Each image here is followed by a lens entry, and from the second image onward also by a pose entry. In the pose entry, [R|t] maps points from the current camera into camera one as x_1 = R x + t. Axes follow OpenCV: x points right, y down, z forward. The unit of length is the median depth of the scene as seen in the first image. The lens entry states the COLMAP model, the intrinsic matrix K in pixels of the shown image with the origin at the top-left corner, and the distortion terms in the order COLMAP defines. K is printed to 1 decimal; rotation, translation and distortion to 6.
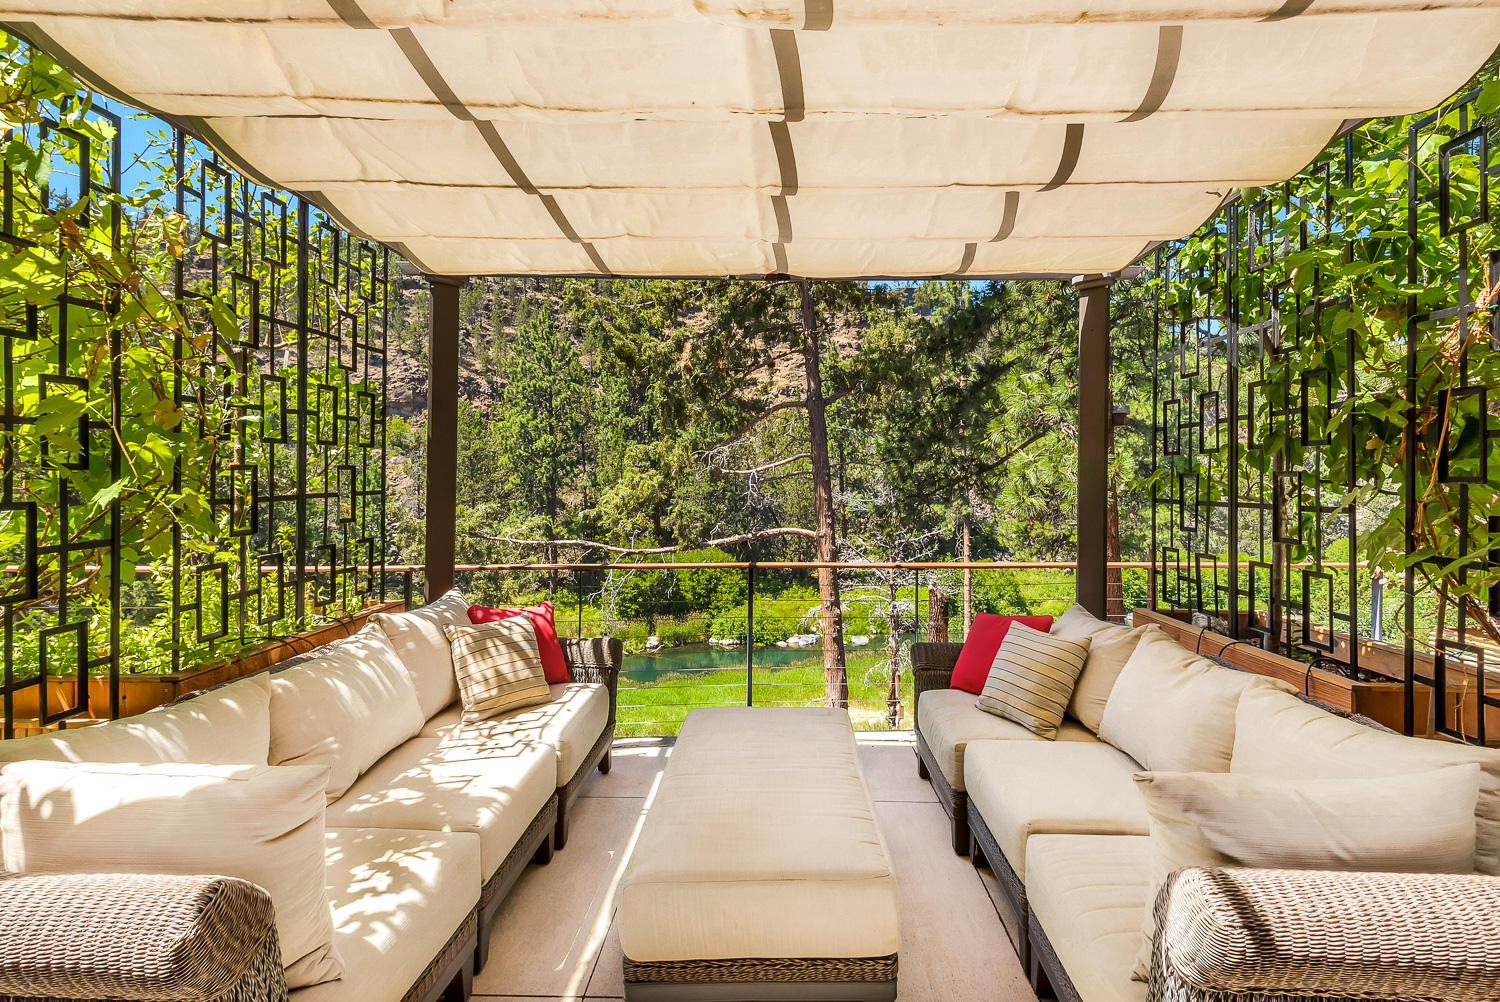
lens RADIAL K [[725.0, 0, 755.4], [0, 725.0, 479.1], [0, 0, 1]] dist [0.045491, 0.000247]
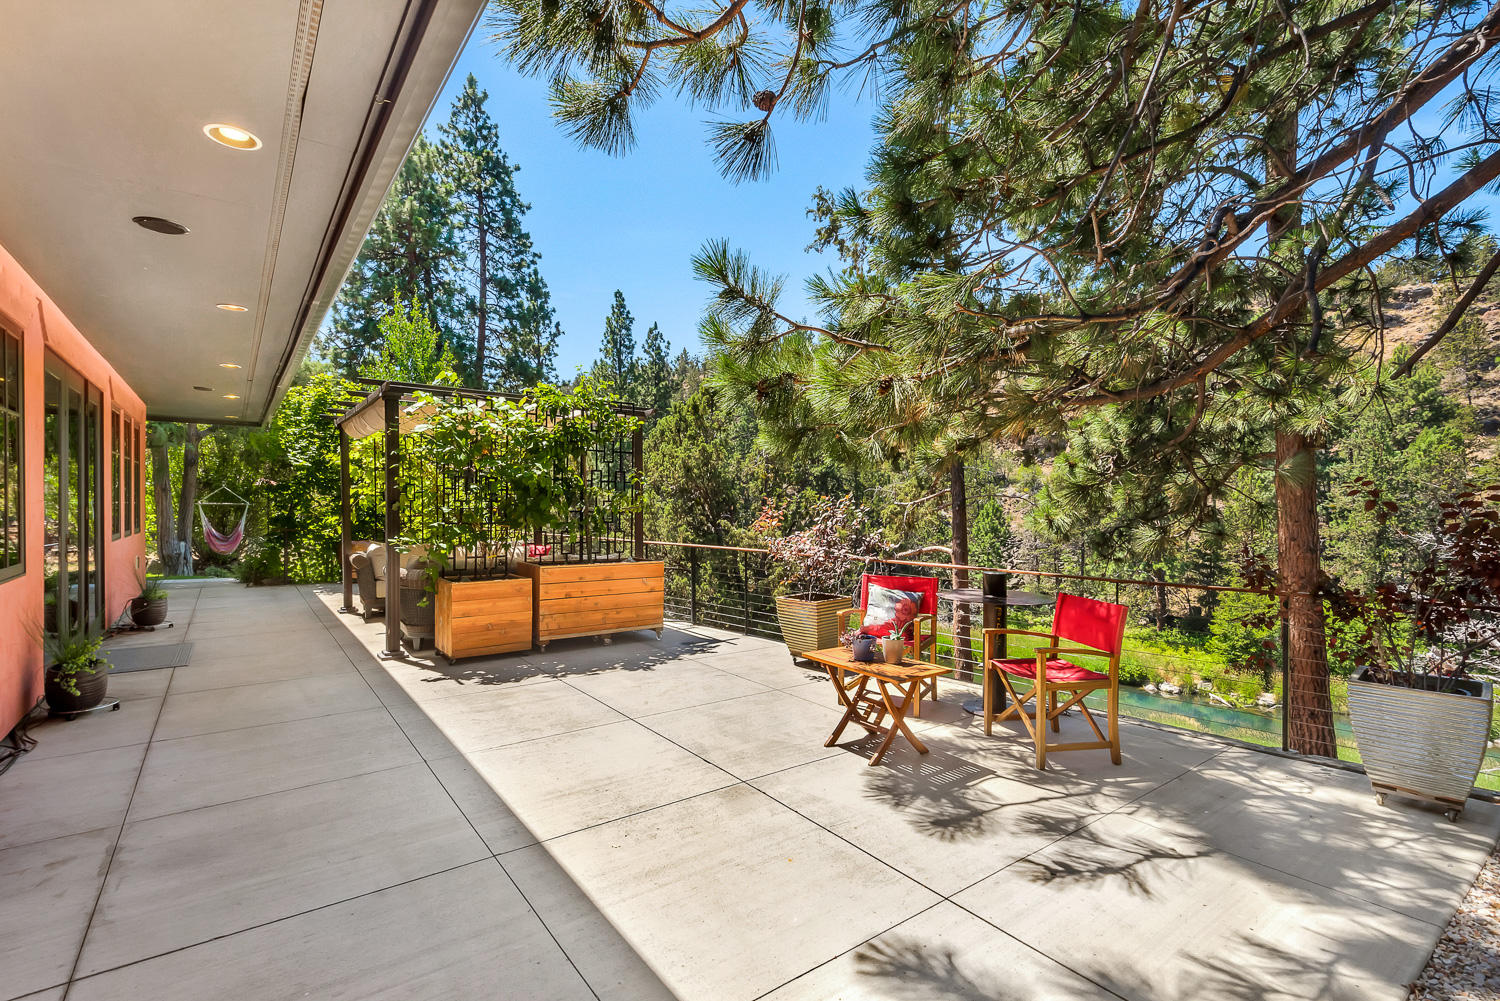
lens RADIAL K [[678.3, 0, 744.7], [0, 678.3, 527.4], [0, 0, 1]] dist [-0.000945, -0.003518]
pose [[0.612749, 0.020808, -0.790003, 0.108980], [-0.006360, 0.999751, 0.021399, 0.001589], [0.790252, -0.008088, 0.612729, -0.002210]]
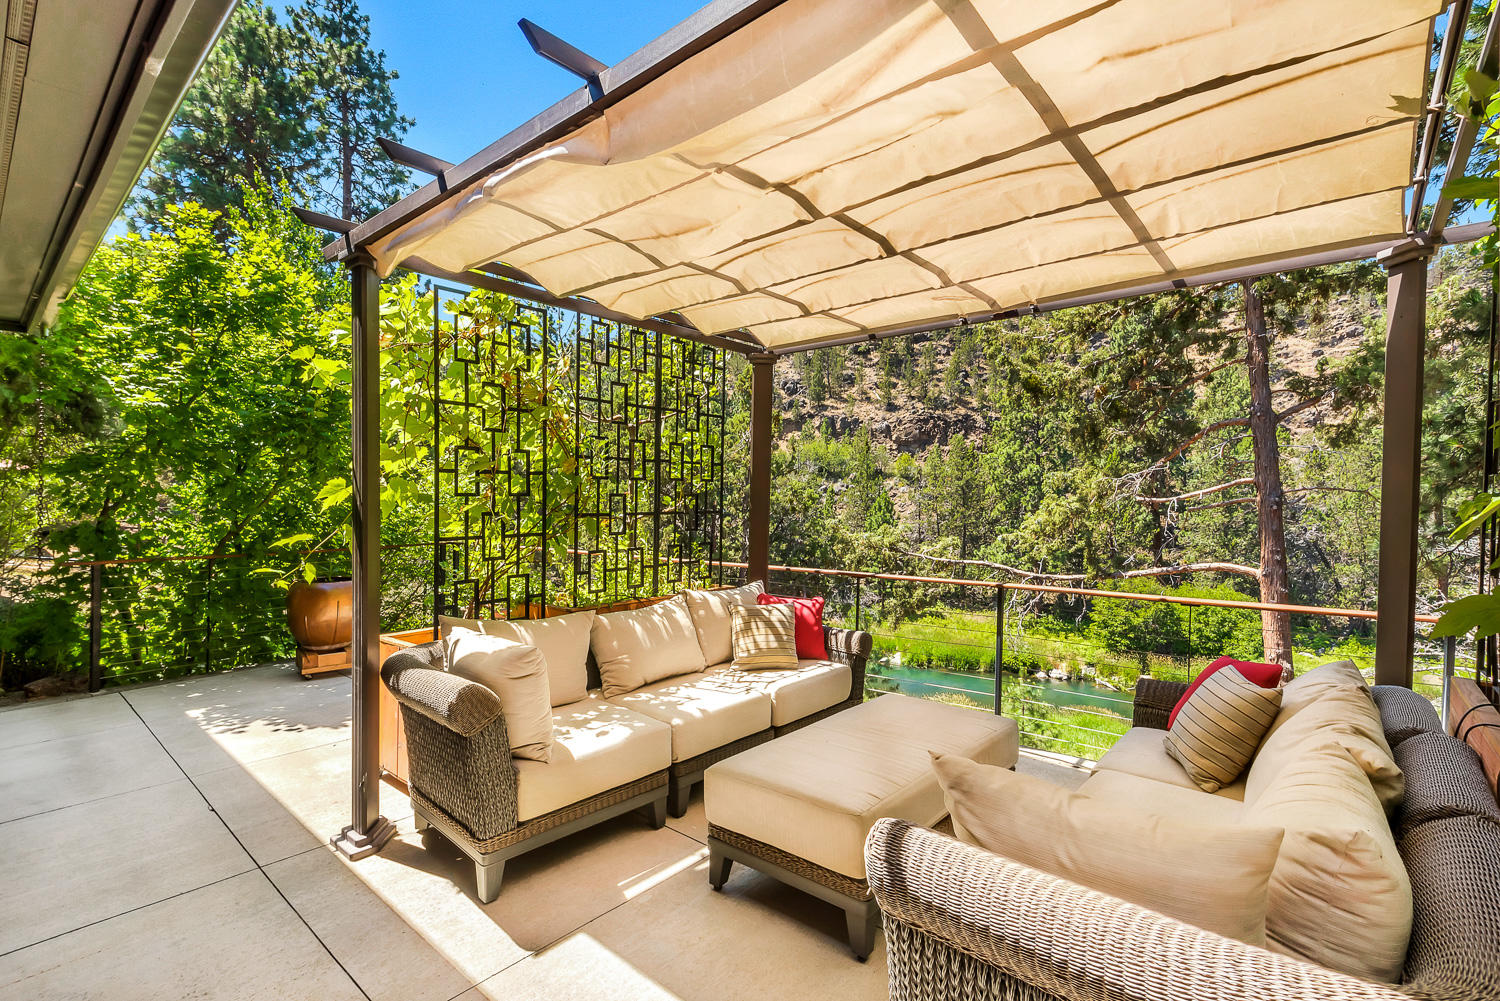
lens RADIAL K [[678.3, 0, 744.8], [0, 678.3, 510.4], [0, 0, 1]] dist [-0.000945, -0.003518]
pose [[0.766287, 0.011121, -0.642402, 0.019992], [-0.007776, 0.999937, 0.008034, 0.000249], [0.642451, -0.001162, 0.766326, -0.000201]]
